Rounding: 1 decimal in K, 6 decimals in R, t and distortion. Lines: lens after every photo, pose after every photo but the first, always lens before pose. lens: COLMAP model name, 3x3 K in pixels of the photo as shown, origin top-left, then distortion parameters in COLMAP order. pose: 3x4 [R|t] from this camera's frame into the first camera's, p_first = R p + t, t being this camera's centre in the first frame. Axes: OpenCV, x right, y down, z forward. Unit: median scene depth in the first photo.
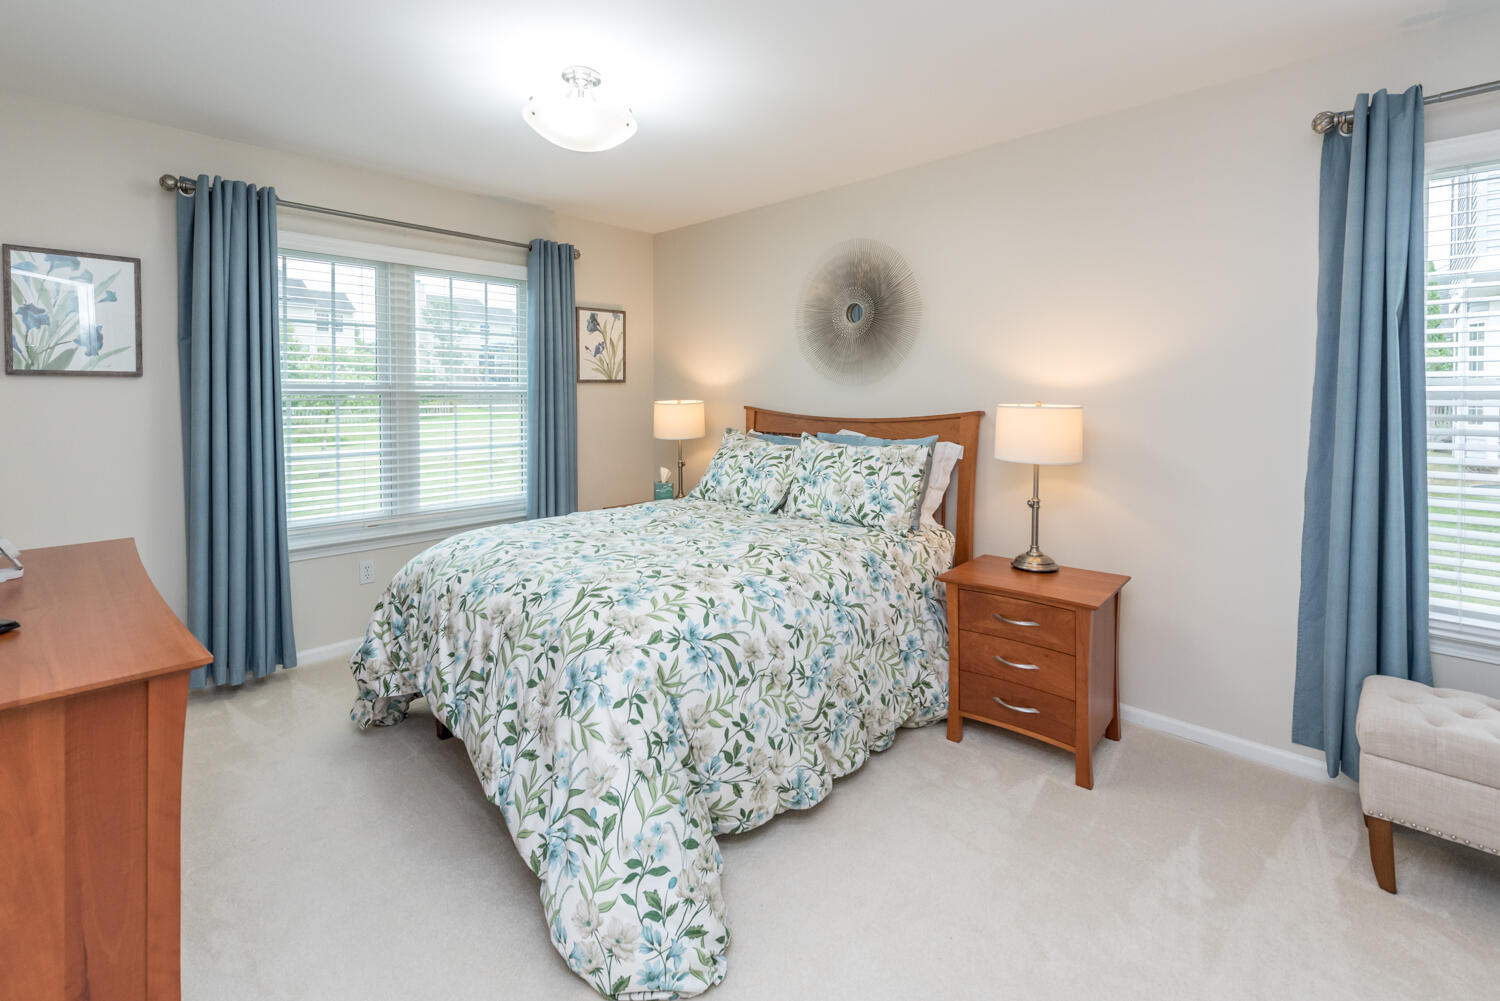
lens RADIAL K [[668.9, 0, 745.9], [0, 668.9, 399.9], [0, 0, 1]] dist [0.000948, 0.000117]
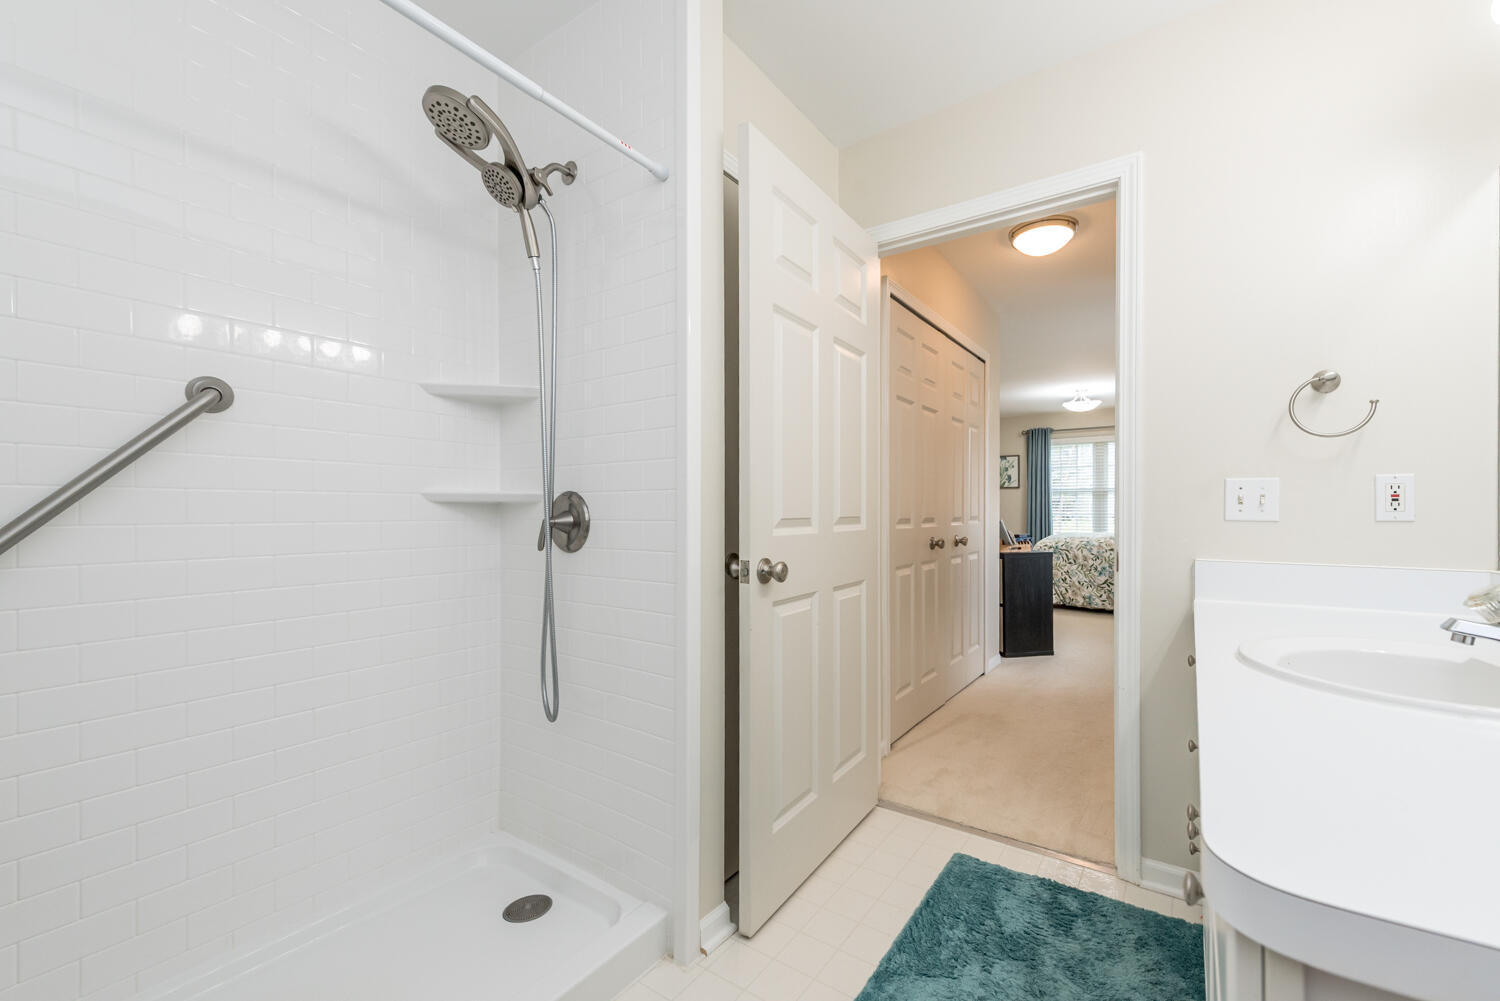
lens RADIAL K [[592.0, 0, 754.0], [0, 592.0, 498.6], [0, 0, 1]] dist [0.003656, -0.000010]
pose [[0.123644, -0.013116, -0.992240, 2.928779], [-0.017137, 0.999735, -0.015350, 0.133702], [0.992179, 0.018902, 0.123387, -1.121947]]
